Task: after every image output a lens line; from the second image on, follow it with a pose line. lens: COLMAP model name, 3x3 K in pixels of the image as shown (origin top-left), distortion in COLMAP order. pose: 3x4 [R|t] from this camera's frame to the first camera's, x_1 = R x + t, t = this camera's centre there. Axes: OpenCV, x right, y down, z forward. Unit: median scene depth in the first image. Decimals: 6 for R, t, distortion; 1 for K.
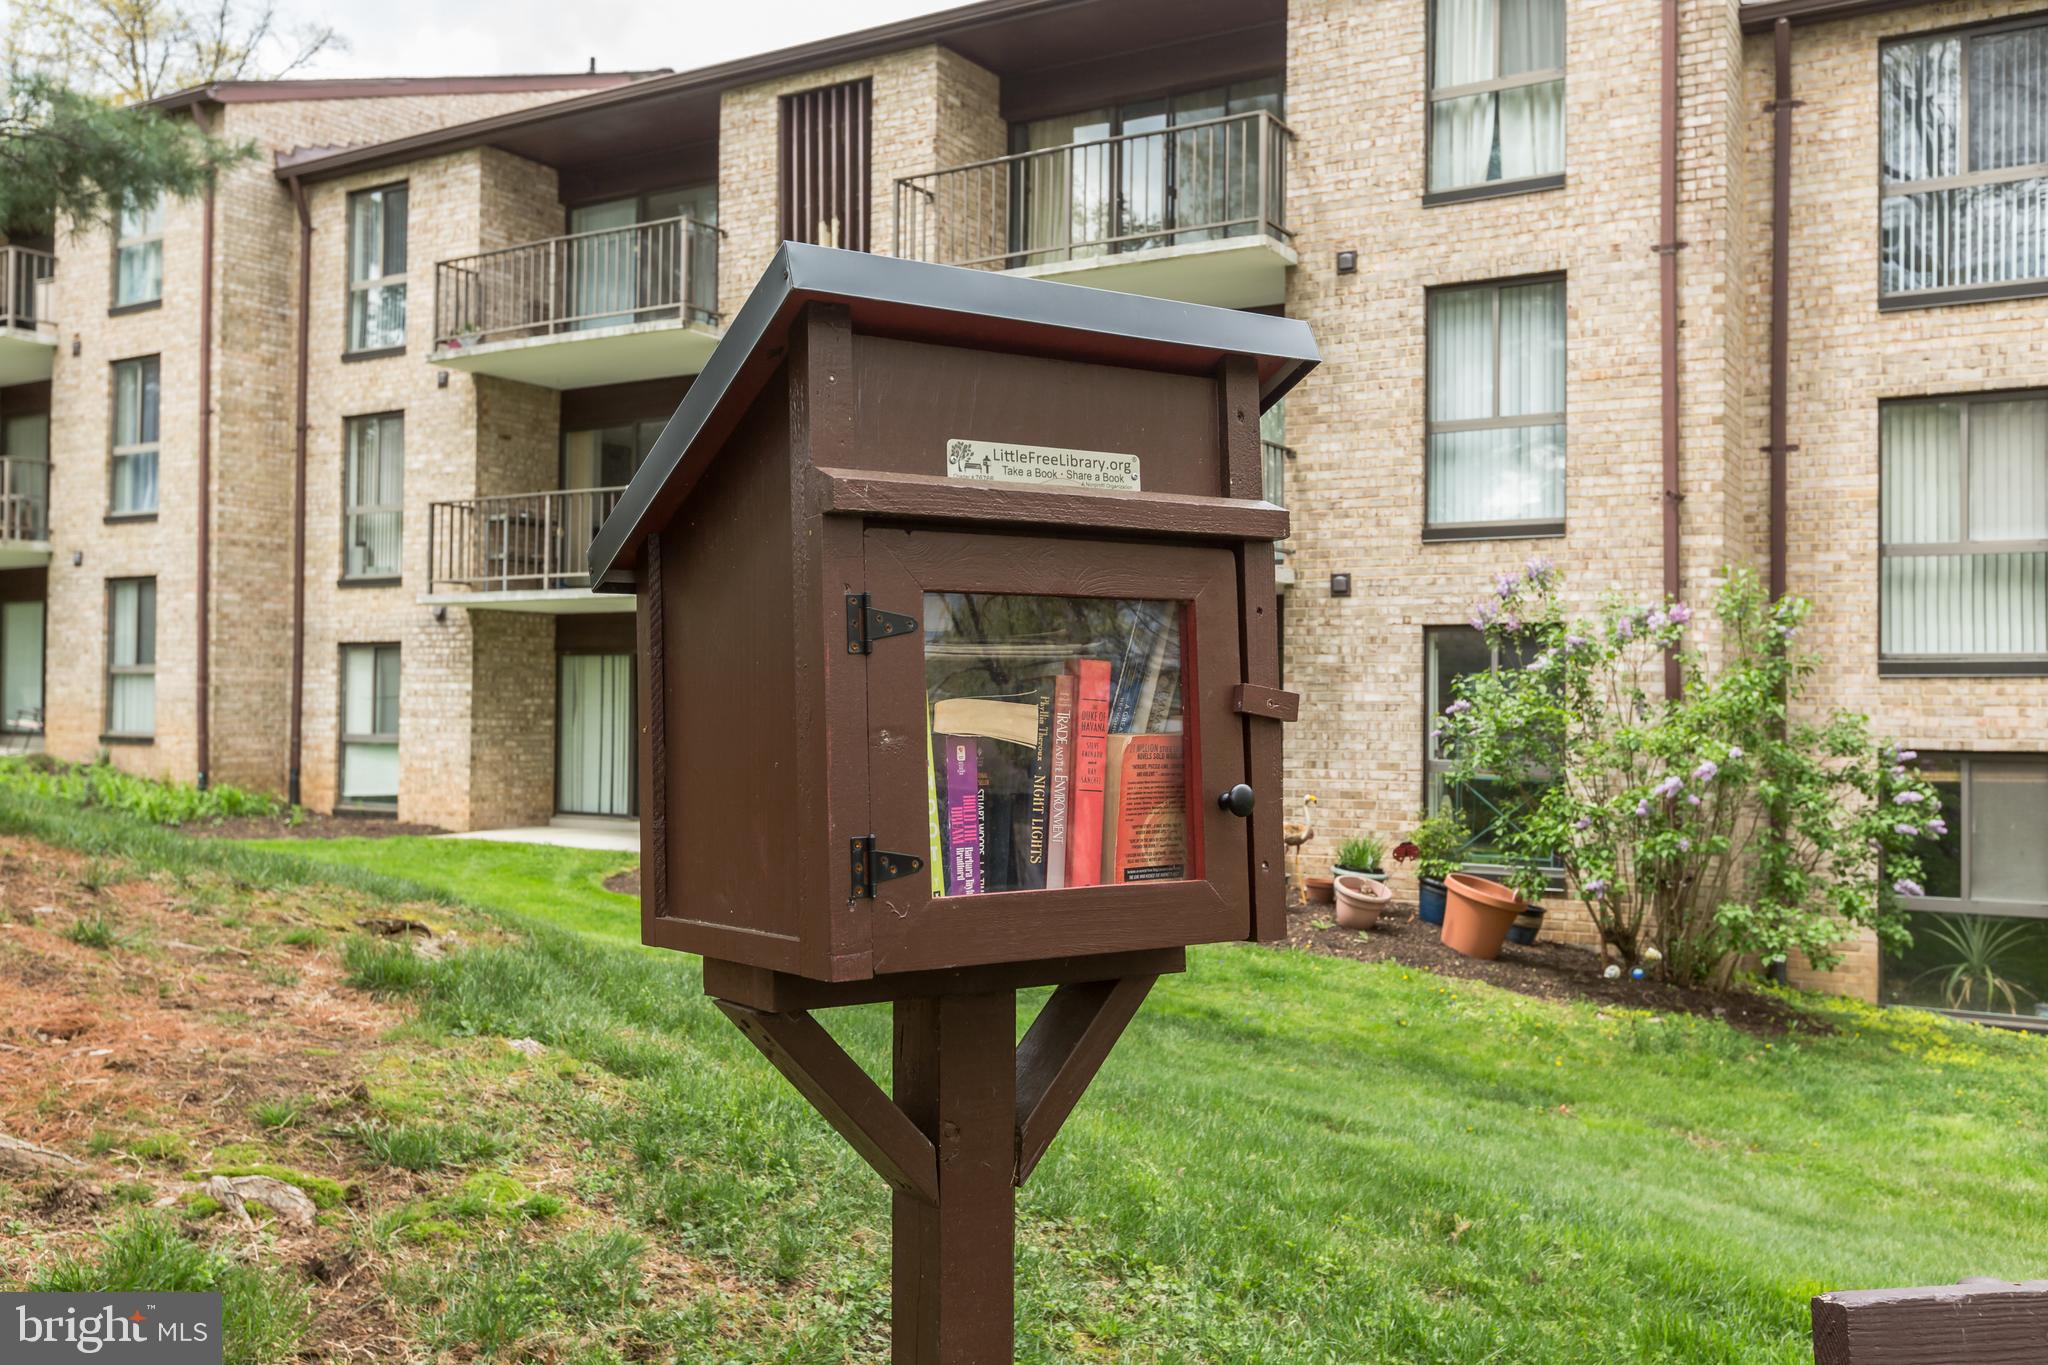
lens RADIAL K [[1795.4, 0, 1035.1], [0, 1795.4, 685.3], [0, 0, 1]] dist [0.004294, 0.000888]
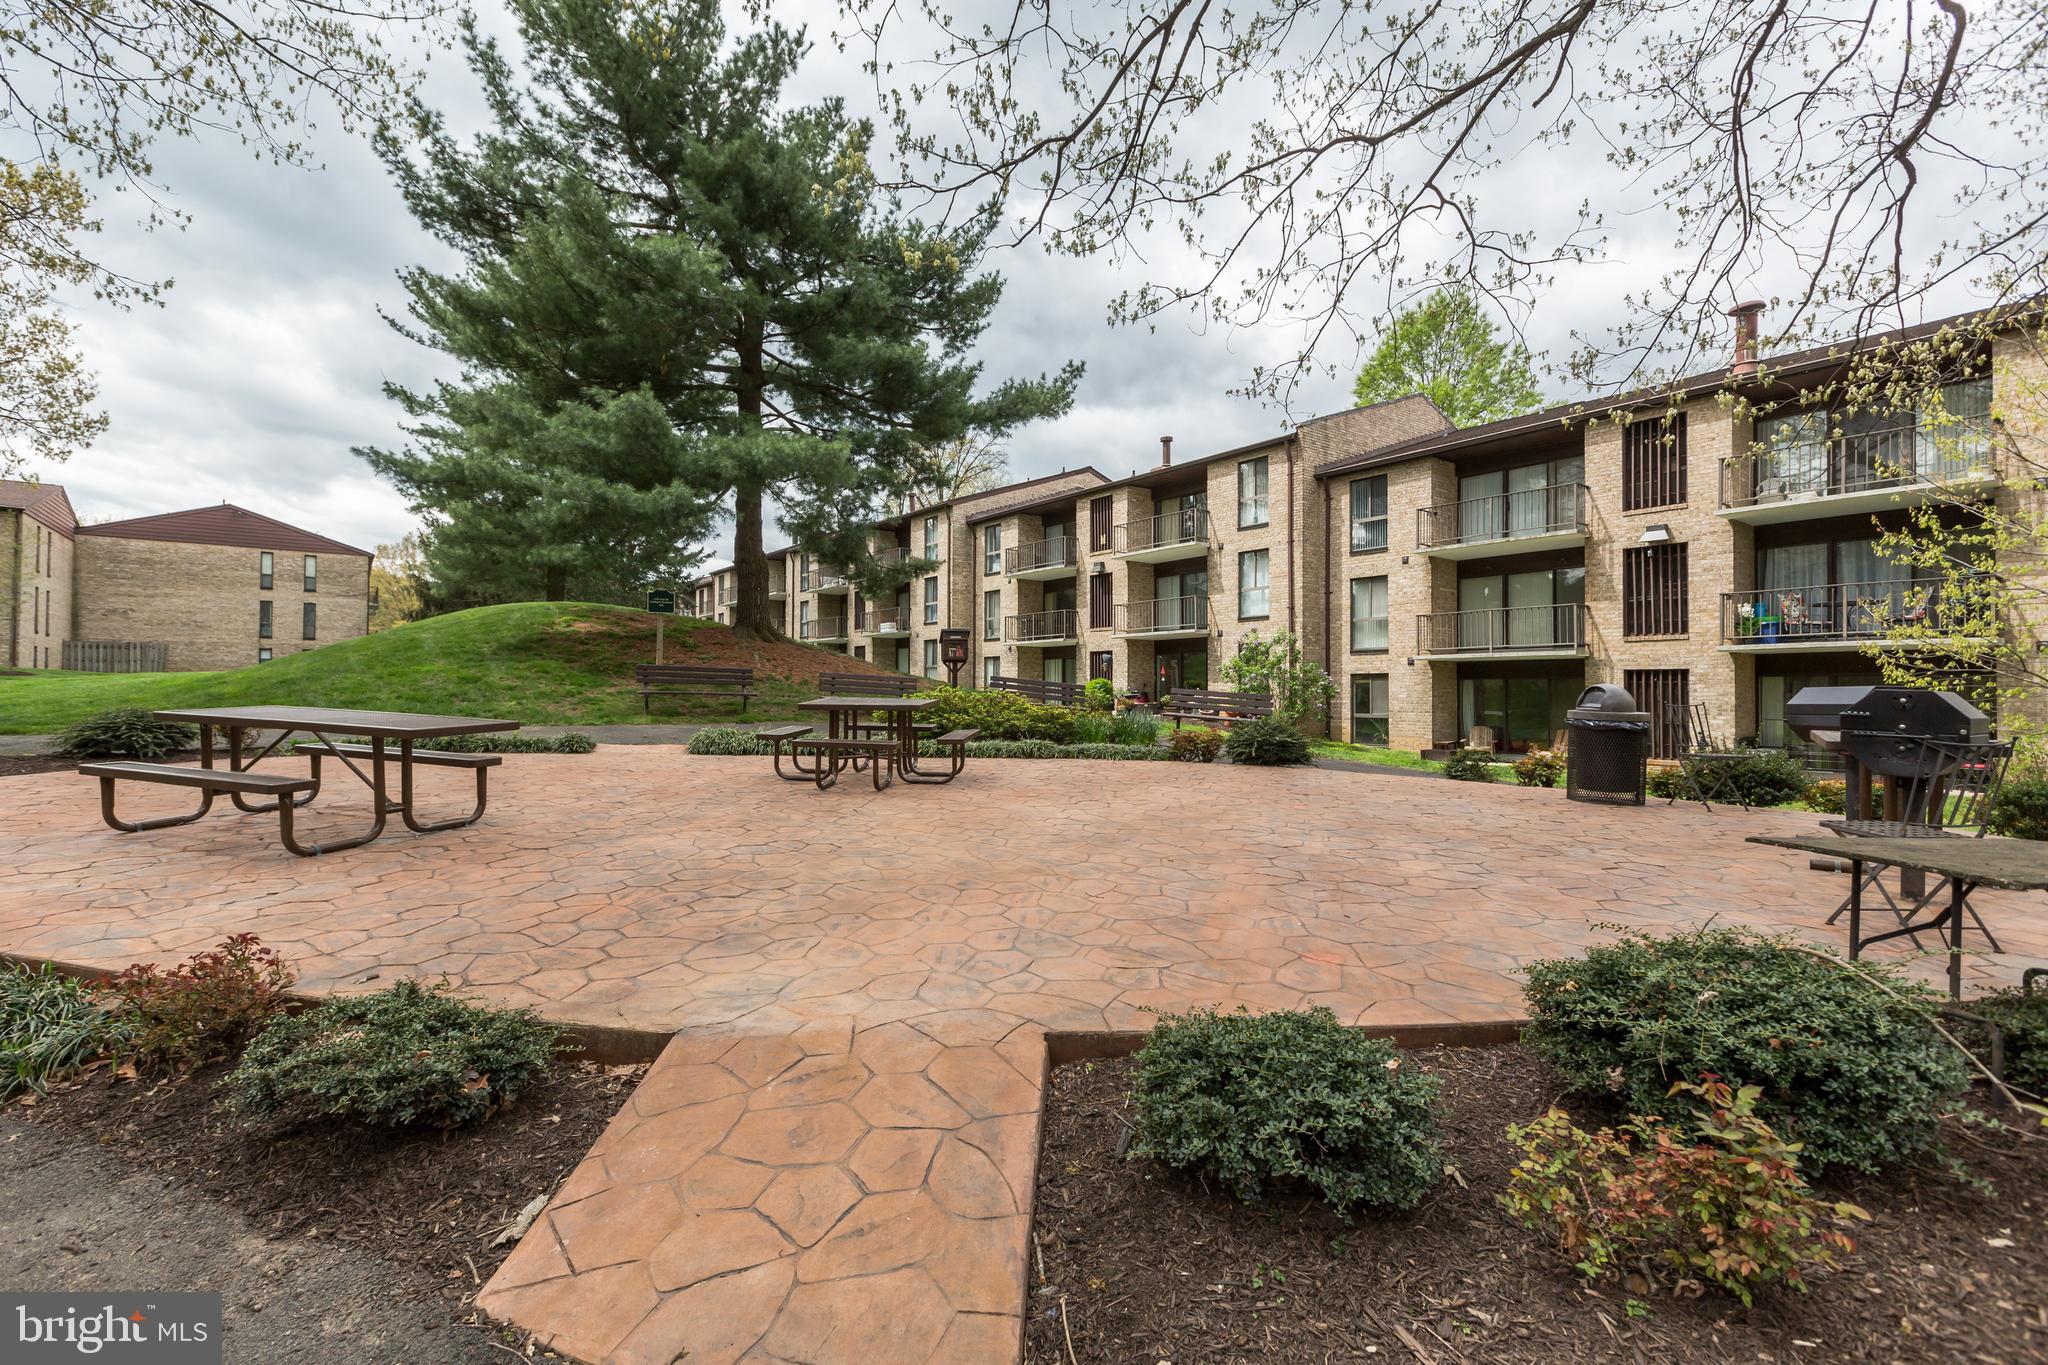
lens RADIAL K [[928.4, 0, 1019.0], [0, 928.4, 680.5], [0, 0, 1]] dist [-0.004196, 0.000061]
pose [[0.928926, -0.012051, -0.370068, 0.352703], [0.009773, 0.999920, -0.008029, 0.037762], [0.370135, 0.003842, 0.928970, -0.669058]]
